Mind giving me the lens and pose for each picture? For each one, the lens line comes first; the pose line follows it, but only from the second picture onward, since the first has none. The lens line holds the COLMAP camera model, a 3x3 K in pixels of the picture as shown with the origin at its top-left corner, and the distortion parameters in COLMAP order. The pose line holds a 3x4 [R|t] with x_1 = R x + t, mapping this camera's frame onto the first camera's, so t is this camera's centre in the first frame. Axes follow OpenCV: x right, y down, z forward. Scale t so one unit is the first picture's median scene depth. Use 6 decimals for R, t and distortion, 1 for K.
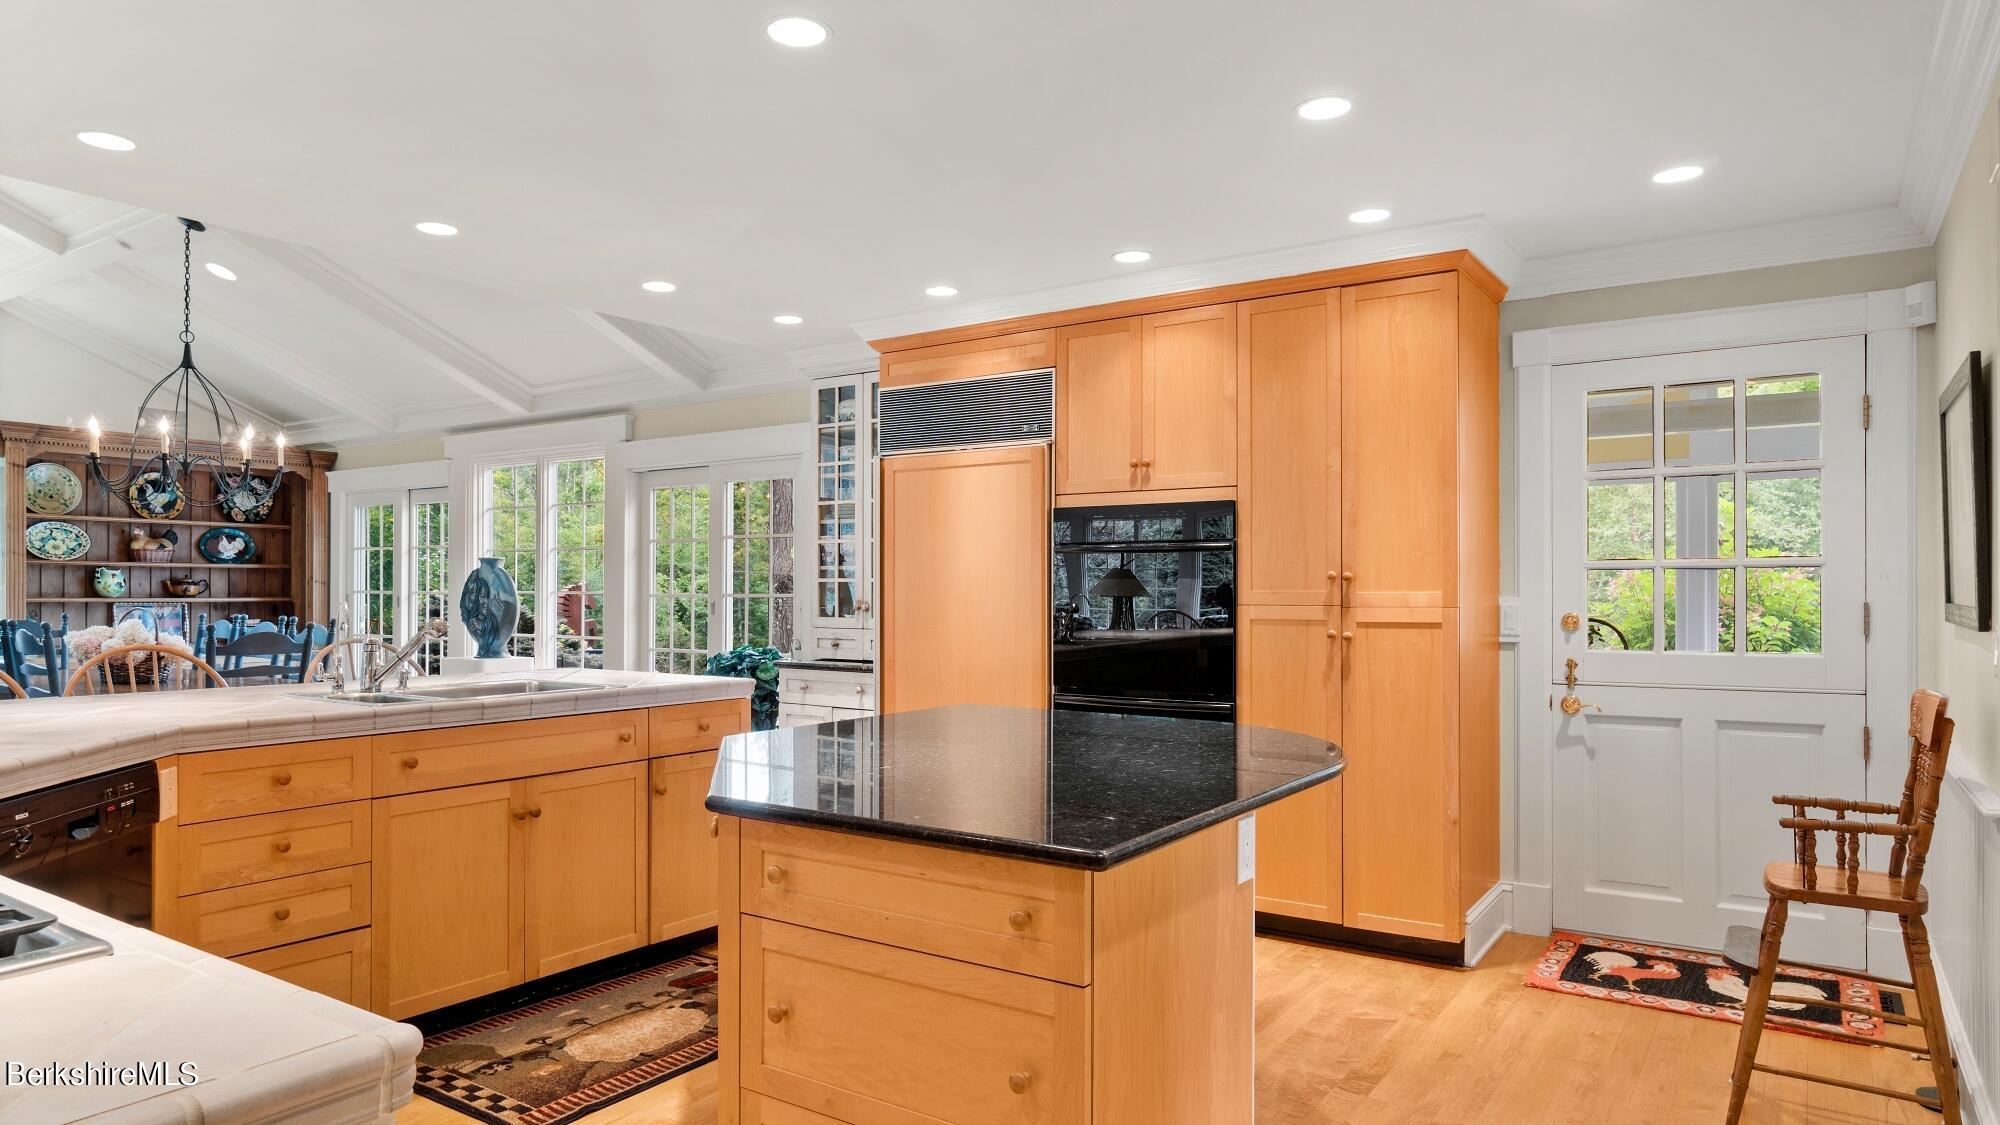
lens RADIAL K [[1198.1, 0, 997.9], [0, 1198.1, 591.2], [0, 0, 1]] dist [-0.001658, 0.000342]
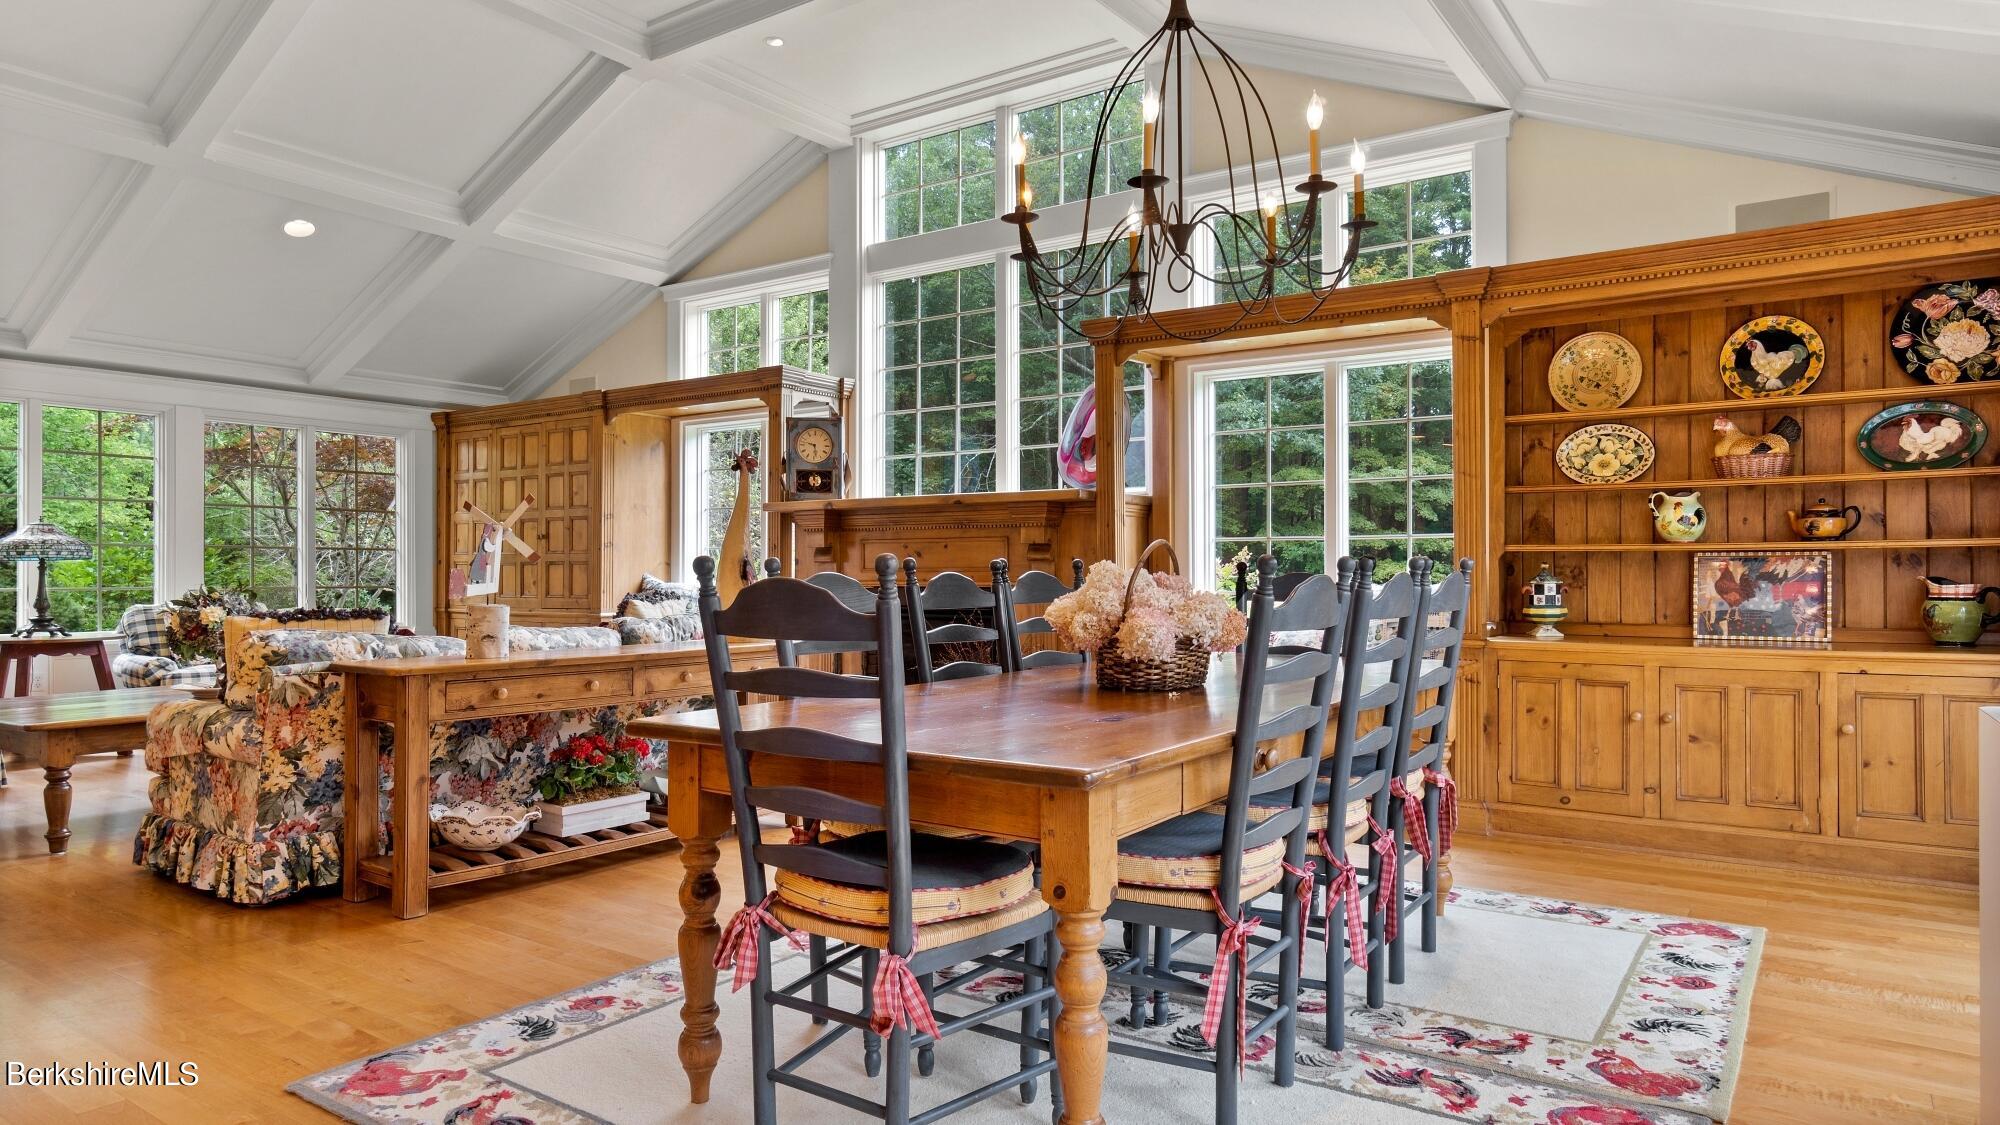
lens RADIAL K [[1204.6, 0, 1000.0], [0, 1204.6, 562.5], [0, 0, 1]] dist [-0.000366, 0.001905]
pose [[-0.021425, -0.014505, -0.999665, -0.145387], [0.003251, 0.999888, -0.014578, 0.021603], [0.999765, -0.003563, -0.021376, 0.669092]]
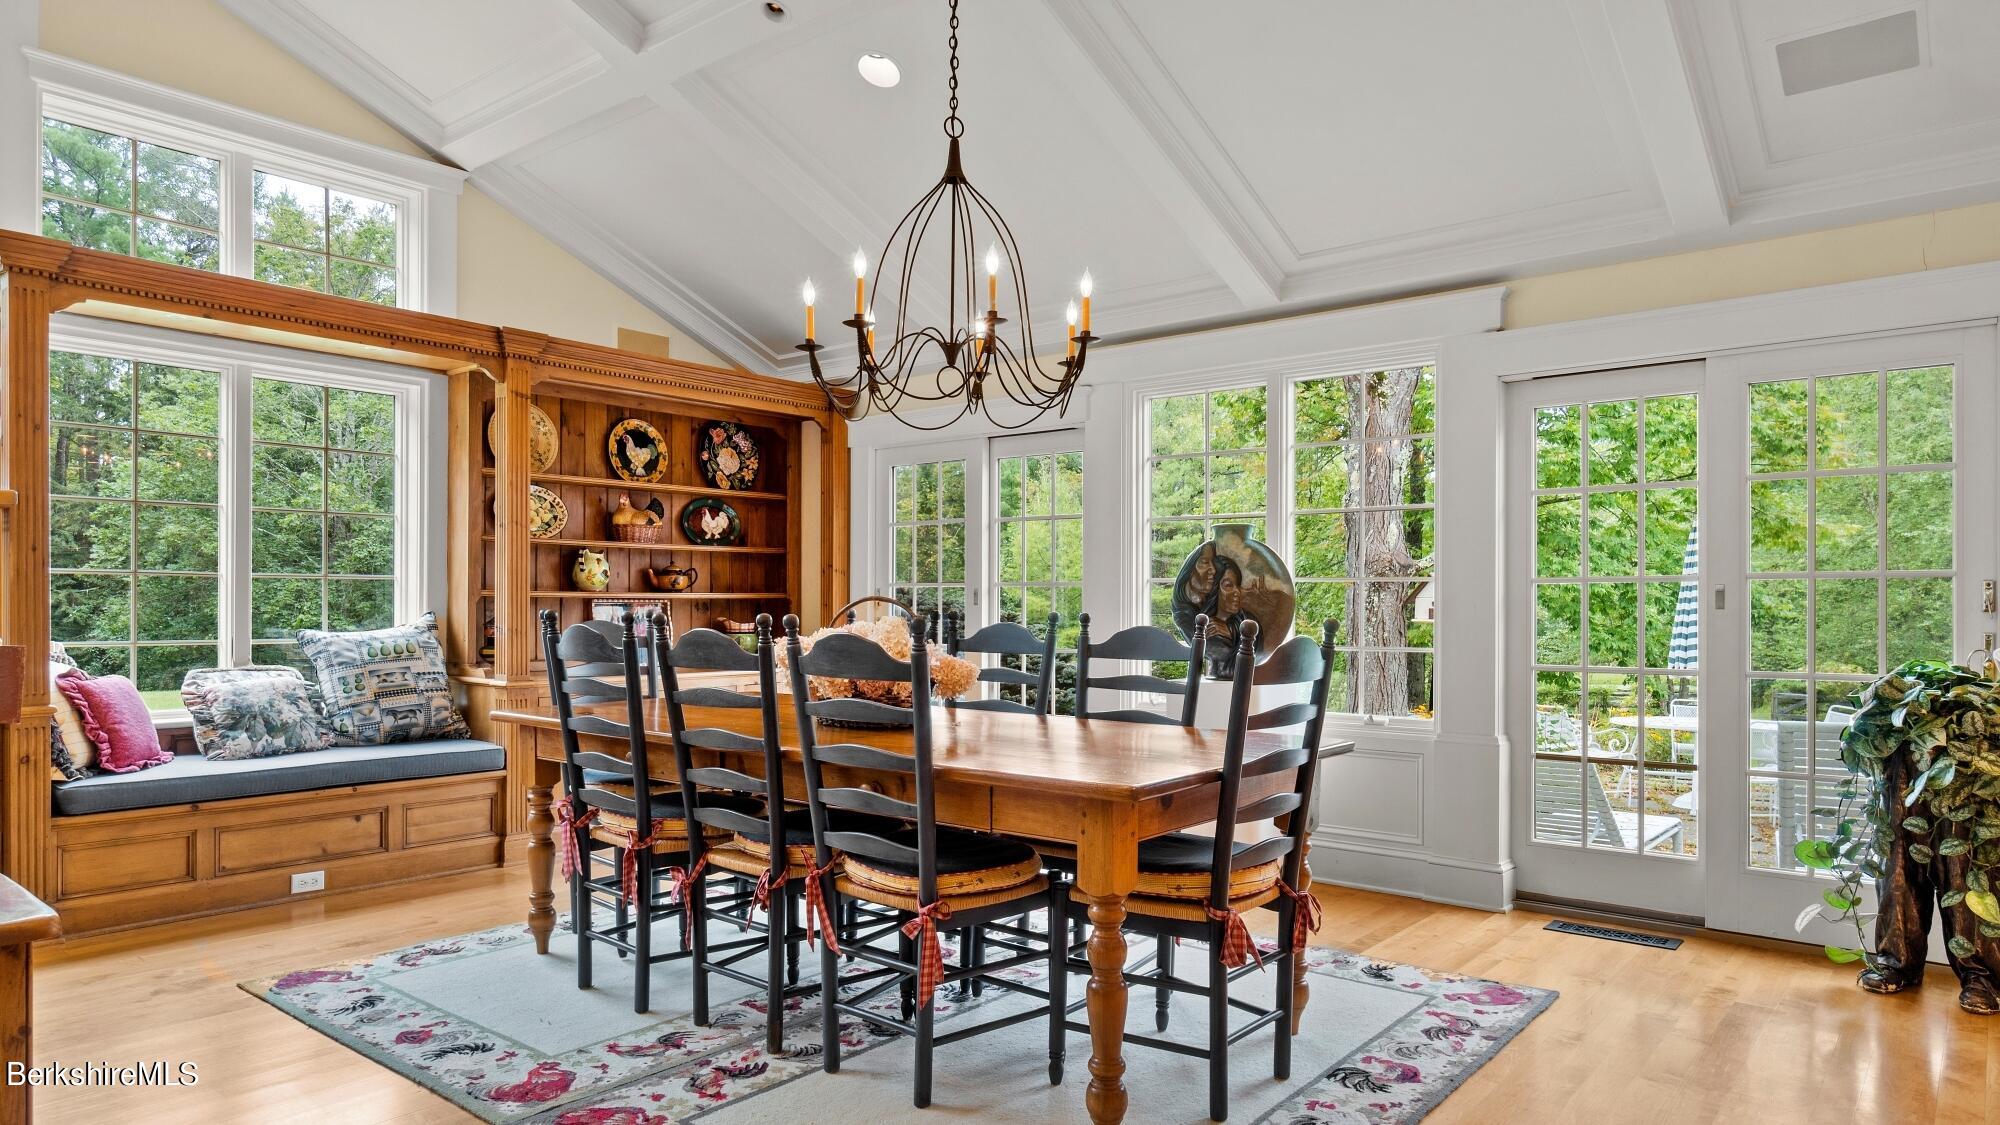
lens RADIAL K [[1211.4, 0, 1003.7], [0, 1211.4, 582.2], [0, 0, 1]] dist [0.000562, 0.002071]
pose [[0.995855, -0.003613, -0.090886, -0.424167], [0.002191, 0.999874, -0.015747, 0.011254], [0.090932, 0.015483, 0.995737, 0.299342]]
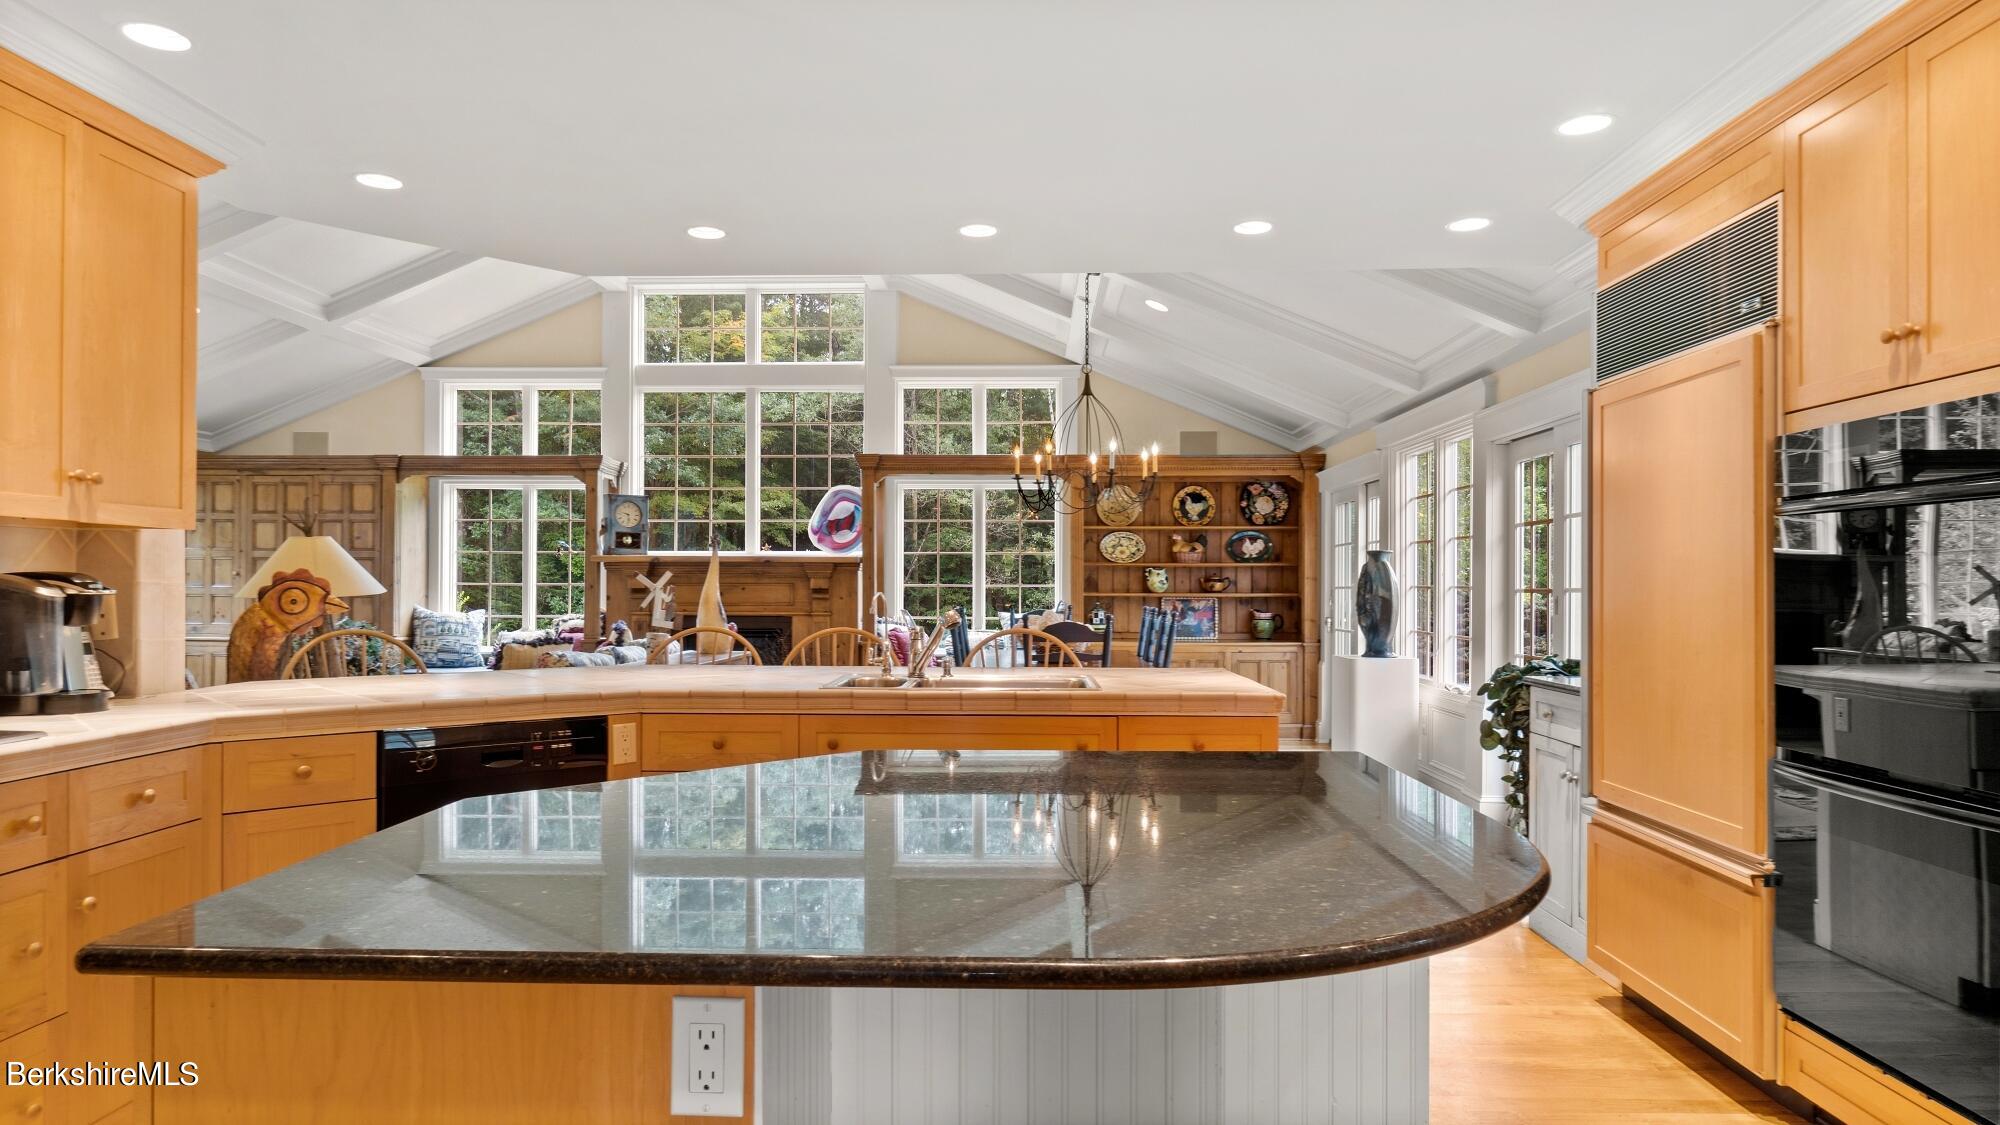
lens RADIAL K [[1211.4, 0, 1003.7], [0, 1211.4, 582.2], [0, 0, 1]] dist [0.000562, 0.002071]
pose [[0.535312, -0.007192, -0.844623, 0.198565], [0.001939, 0.999972, -0.007286, 0.002924], [0.844652, 0.002263, 0.535311, 0.215337]]
